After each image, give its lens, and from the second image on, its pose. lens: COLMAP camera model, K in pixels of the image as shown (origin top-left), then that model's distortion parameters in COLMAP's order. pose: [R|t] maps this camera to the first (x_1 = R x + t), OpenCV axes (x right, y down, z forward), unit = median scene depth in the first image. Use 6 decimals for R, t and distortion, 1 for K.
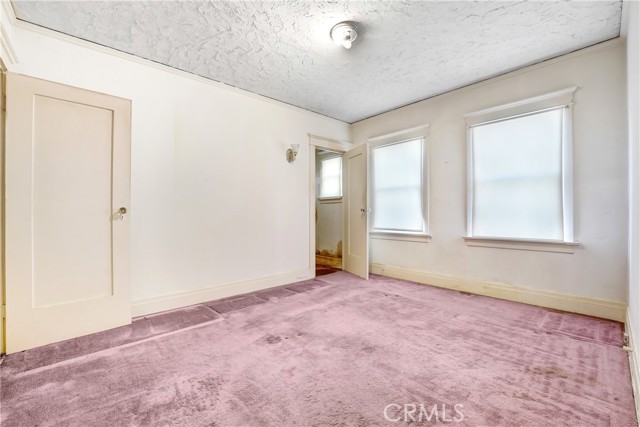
lens RADIAL K [[267.0, 0, 320.2], [0, 267.0, 210.5], [0, 0, 1]] dist [-0.022322, 0.000381]
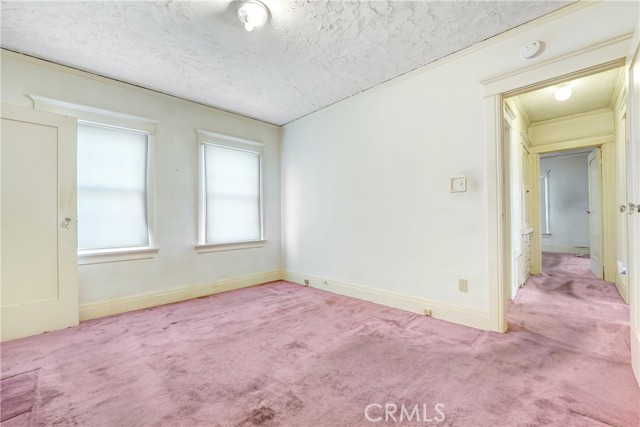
lens RADIAL K [[267.0, 0, 317.6], [0, 267.0, 220.0], [0, 0, 1]] dist [-0.022322, 0.000381]
pose [[-0.054641, 0.007914, 0.998475, -0.596163], [0.006848, 0.999948, -0.007551, 0.011921], [-0.998483, 0.006425, -0.054692, 0.645556]]
